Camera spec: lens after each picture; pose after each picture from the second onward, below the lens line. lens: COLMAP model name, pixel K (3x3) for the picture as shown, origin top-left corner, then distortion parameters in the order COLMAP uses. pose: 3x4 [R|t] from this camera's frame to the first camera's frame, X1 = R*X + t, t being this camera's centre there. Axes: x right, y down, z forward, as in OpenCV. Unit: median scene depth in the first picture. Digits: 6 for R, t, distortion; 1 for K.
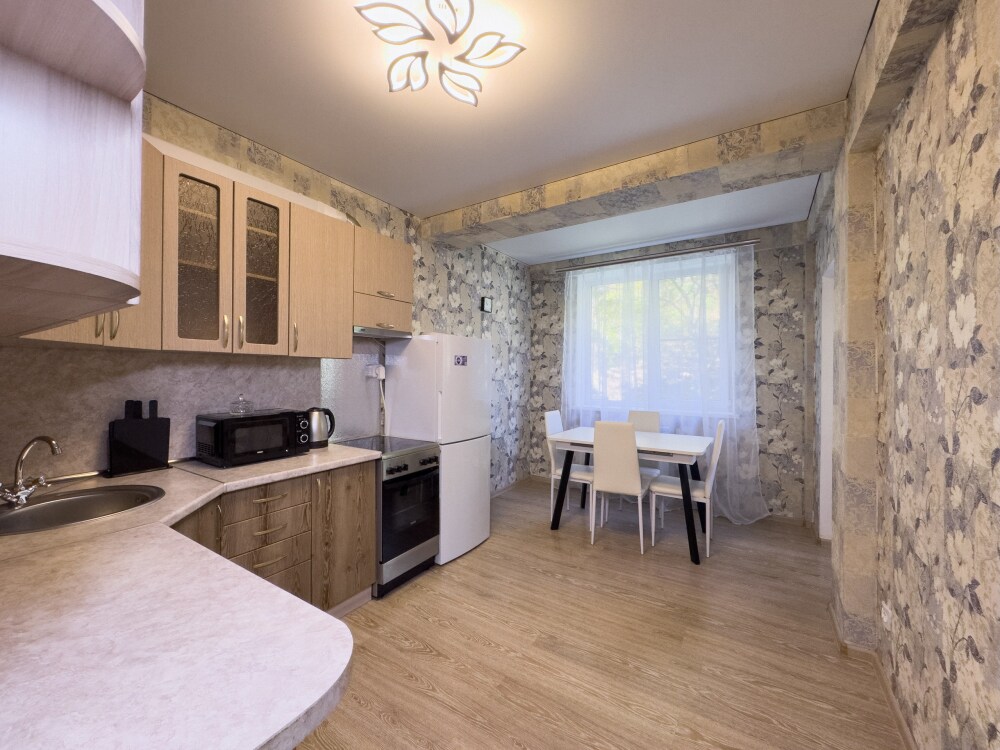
lens RADIAL K [[401.5, 0, 498.6], [0, 401.5, 375.2], [0, 0, 1]] dist [-0.000454, -0.000133]
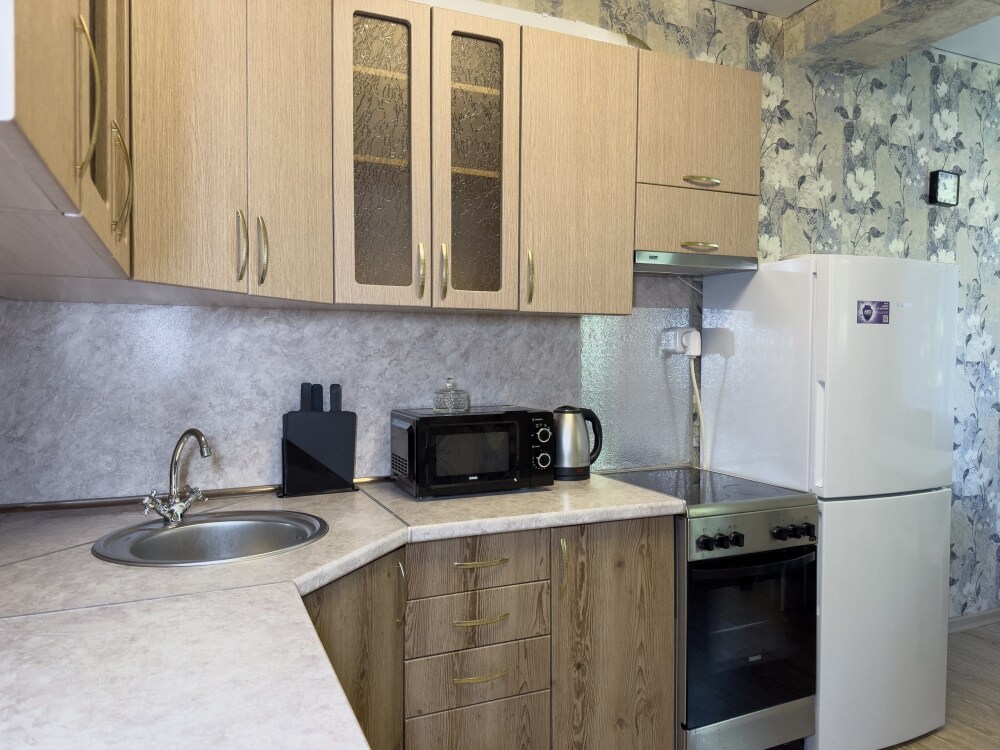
lens RADIAL K [[703.7, 0, 500.0], [0, 703.7, 375.0], [0, 0, 1]] dist [0.106593, -0.162701]
pose [[0.835320, 0.010526, -0.549663, -0.006592], [-0.000241, 0.999824, 0.018781, 0.023589], [0.549763, -0.015555, 0.835176, 0.172539]]
